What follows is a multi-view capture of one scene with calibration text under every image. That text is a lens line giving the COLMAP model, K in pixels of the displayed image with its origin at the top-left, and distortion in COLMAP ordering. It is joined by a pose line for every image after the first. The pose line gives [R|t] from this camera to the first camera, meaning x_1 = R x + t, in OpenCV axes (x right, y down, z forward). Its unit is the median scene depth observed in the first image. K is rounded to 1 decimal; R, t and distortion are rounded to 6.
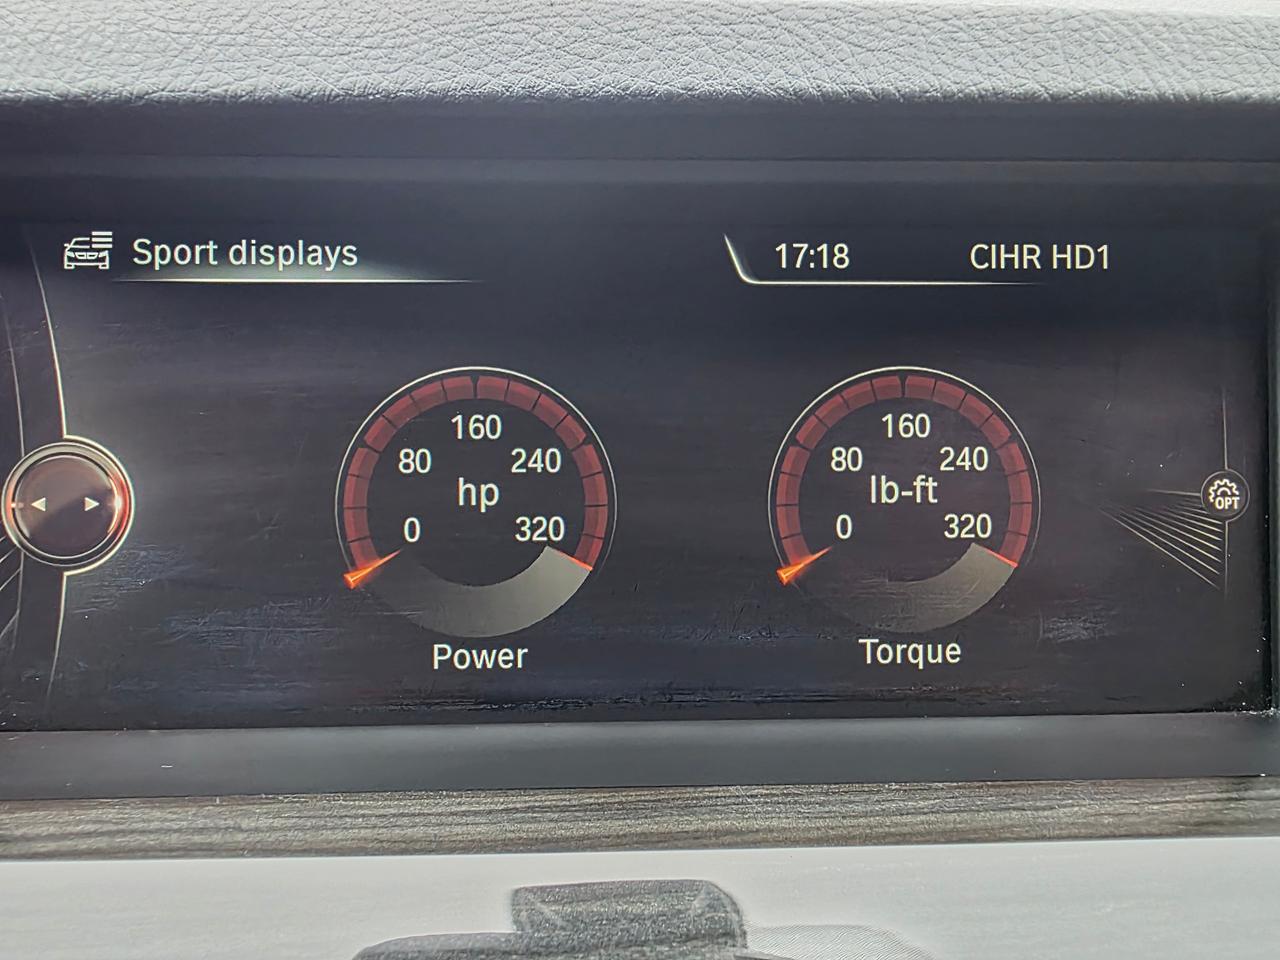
lens RADIAL K [[853.7, 0, 636.0], [0, 853.7, 489.6], [0, 0, 1]] dist [0.001417, 0.001543]
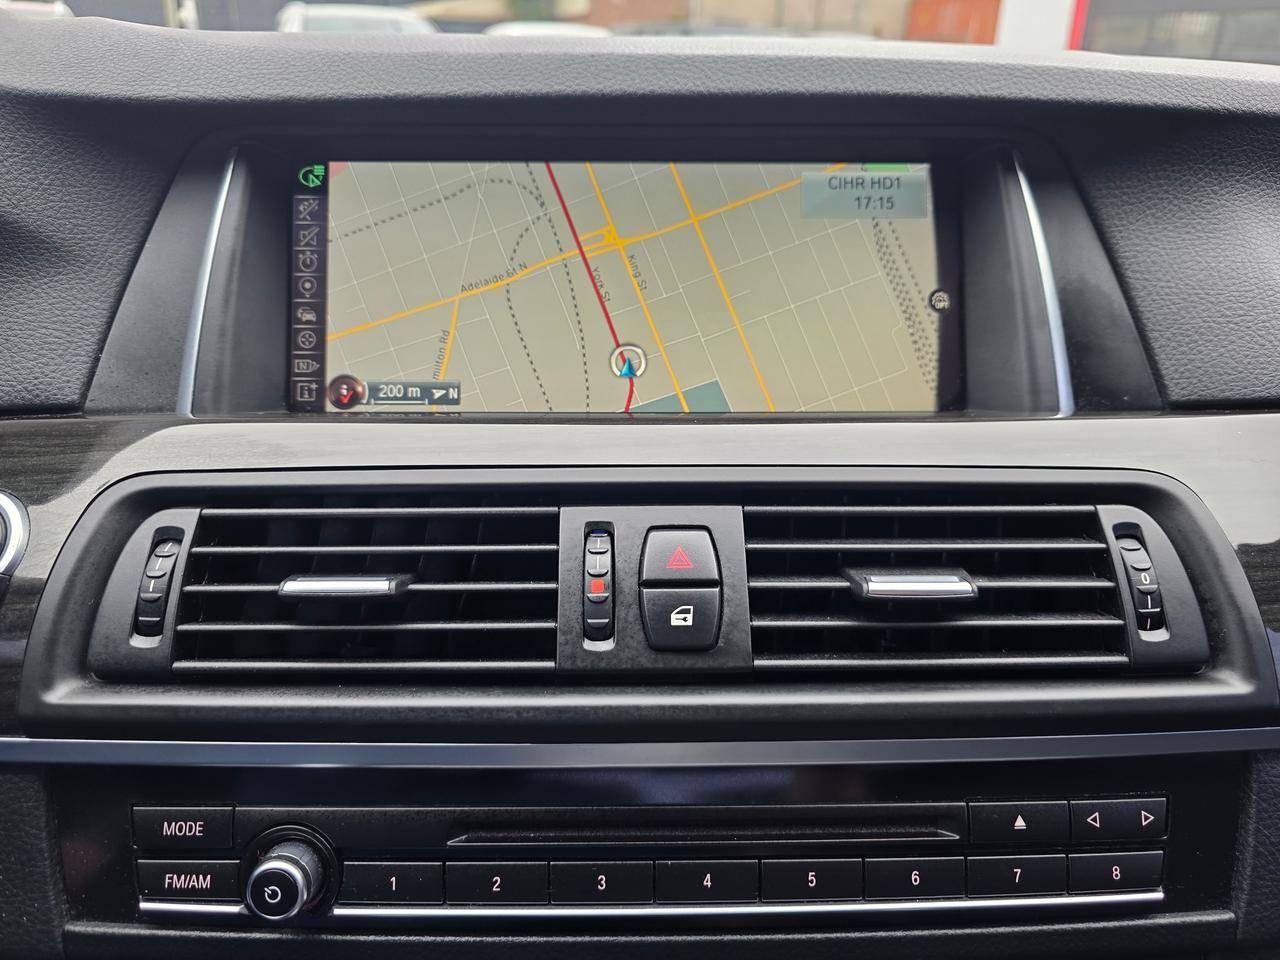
lens RADIAL K [[853.7, 0, 643.0], [0, 853.7, 470.8], [0, 0, 1]] dist [0.001417, 0.001543]
pose [[0.999694, 0.003411, -0.024483, 0.096103], [-0.004514, 0.998970, -0.045148, 0.656475], [0.024304, 0.045244, 0.998680, -1.255216]]
